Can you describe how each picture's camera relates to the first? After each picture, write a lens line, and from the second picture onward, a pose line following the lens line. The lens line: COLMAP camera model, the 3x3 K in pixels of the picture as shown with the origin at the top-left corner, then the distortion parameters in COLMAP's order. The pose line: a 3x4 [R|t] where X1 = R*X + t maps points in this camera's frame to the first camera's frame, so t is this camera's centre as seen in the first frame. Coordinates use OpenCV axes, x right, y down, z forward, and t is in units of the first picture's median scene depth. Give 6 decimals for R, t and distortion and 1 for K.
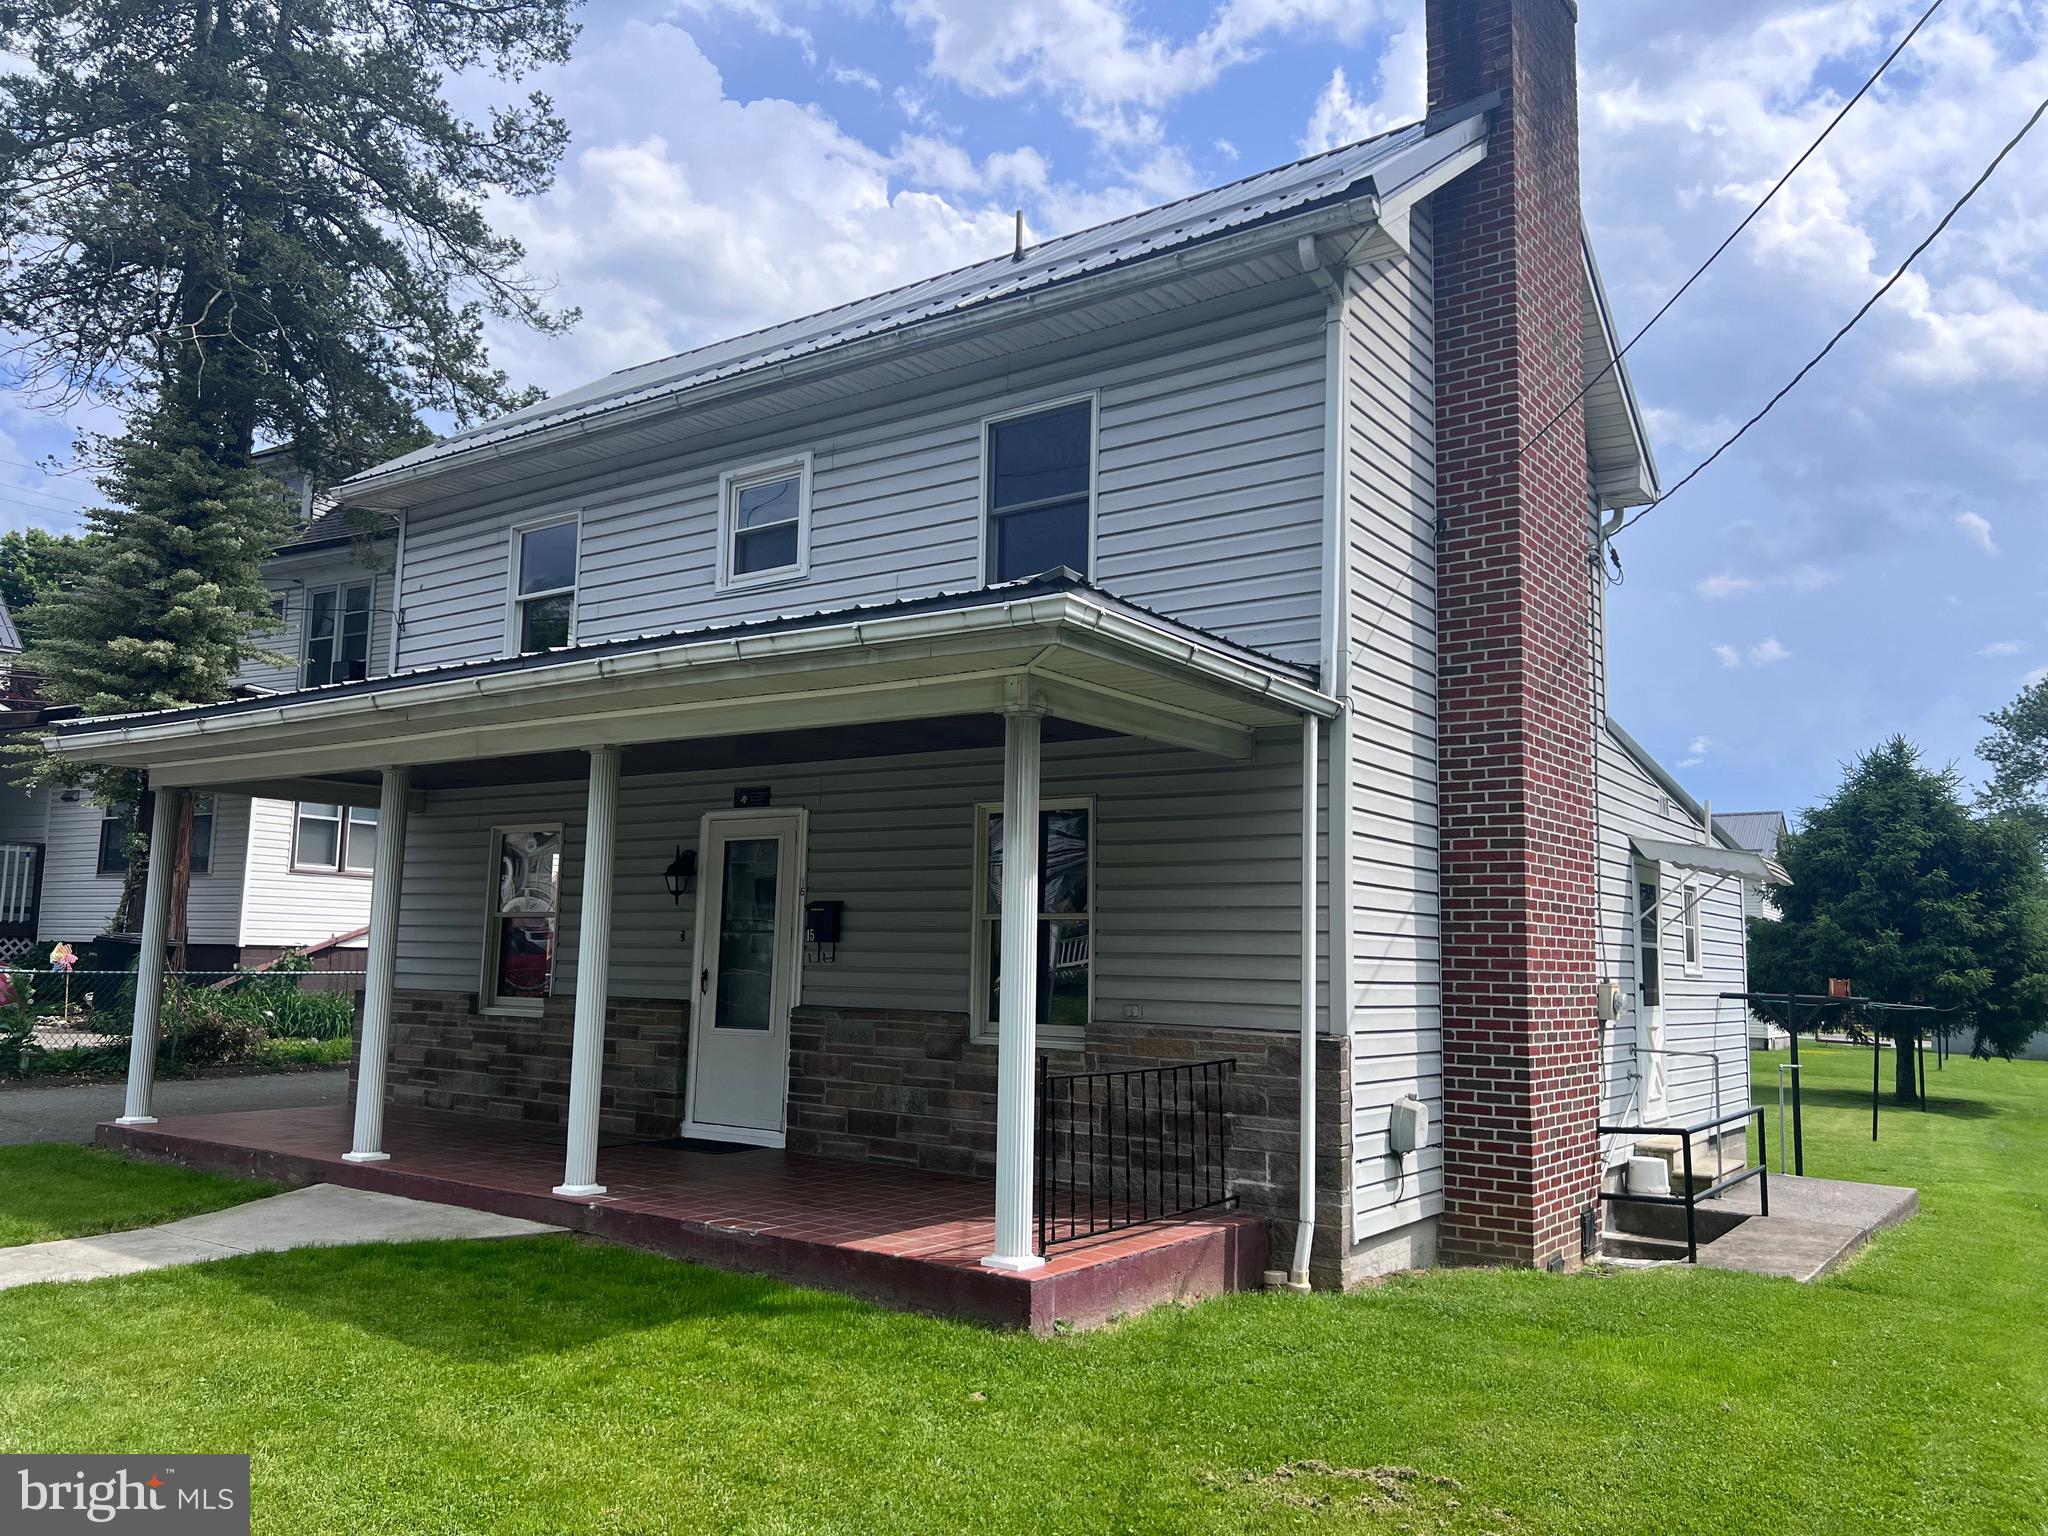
lens RADIAL K [[1534.7, 0, 1024.0], [0, 1534.7, 768.0], [0, 0, 1]] dist [0.147271, -0.317863]
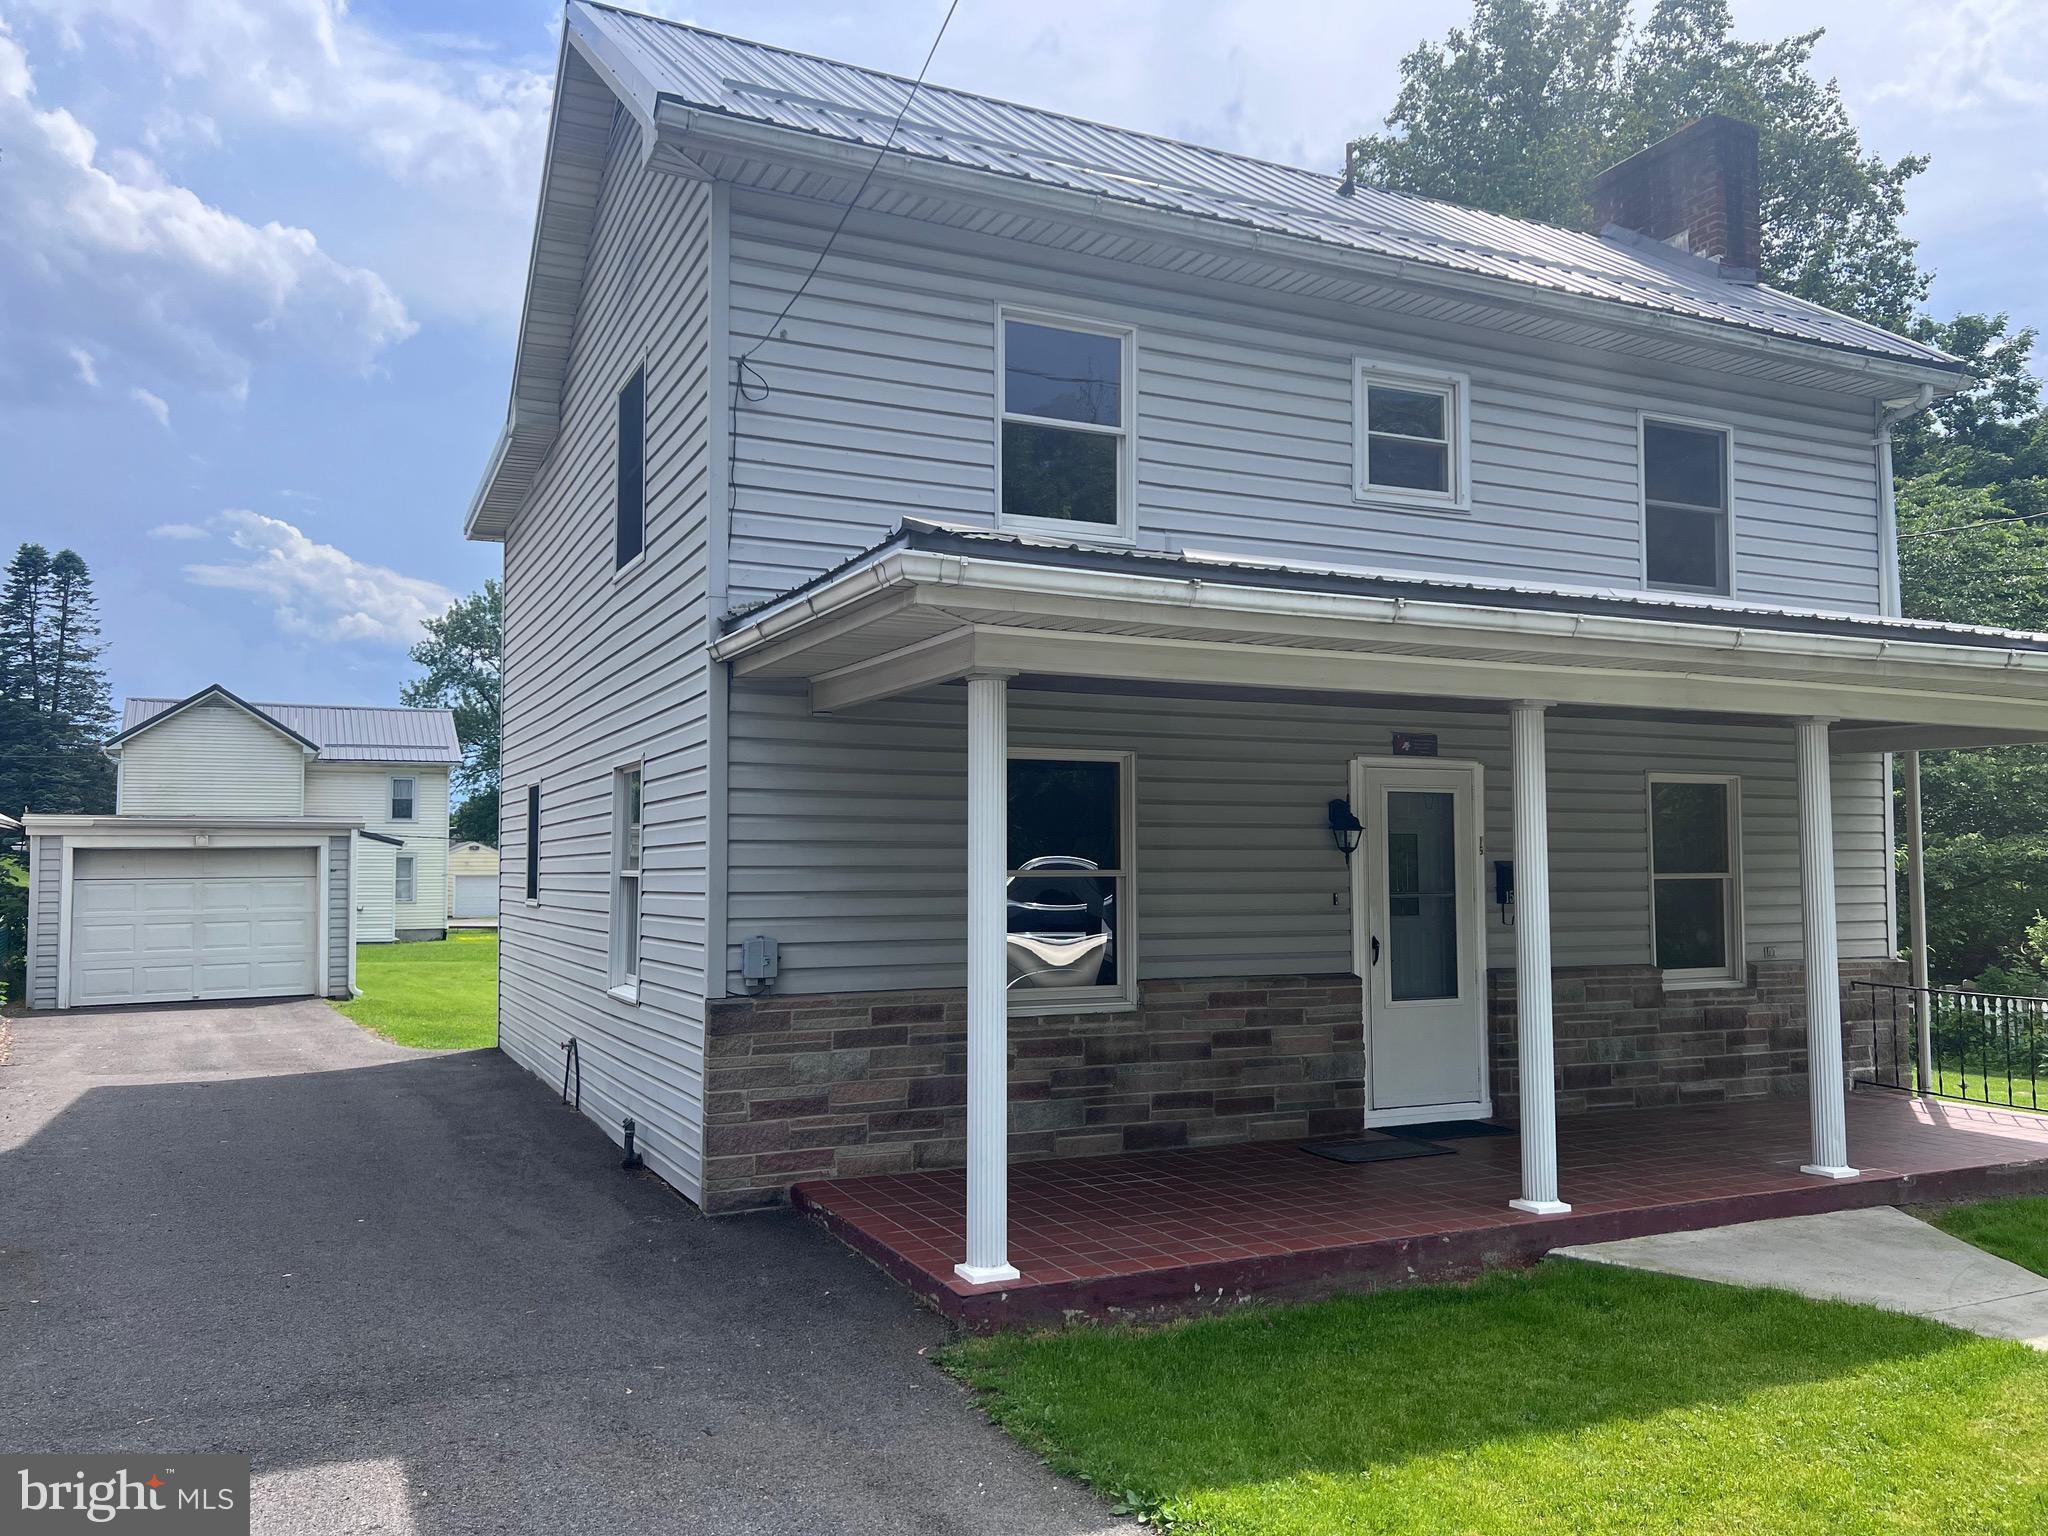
lens RADIAL K [[1534.7, 0, 1024.0], [0, 1534.7, 768.0], [0, 0, 1]] dist [0.147271, -0.317863]
pose [[0.473316, 0.030394, 0.880368, -1.080125], [-0.100194, 0.994776, 0.019524, 0.037813], [-0.875176, -0.097449, 0.473889, 0.769763]]
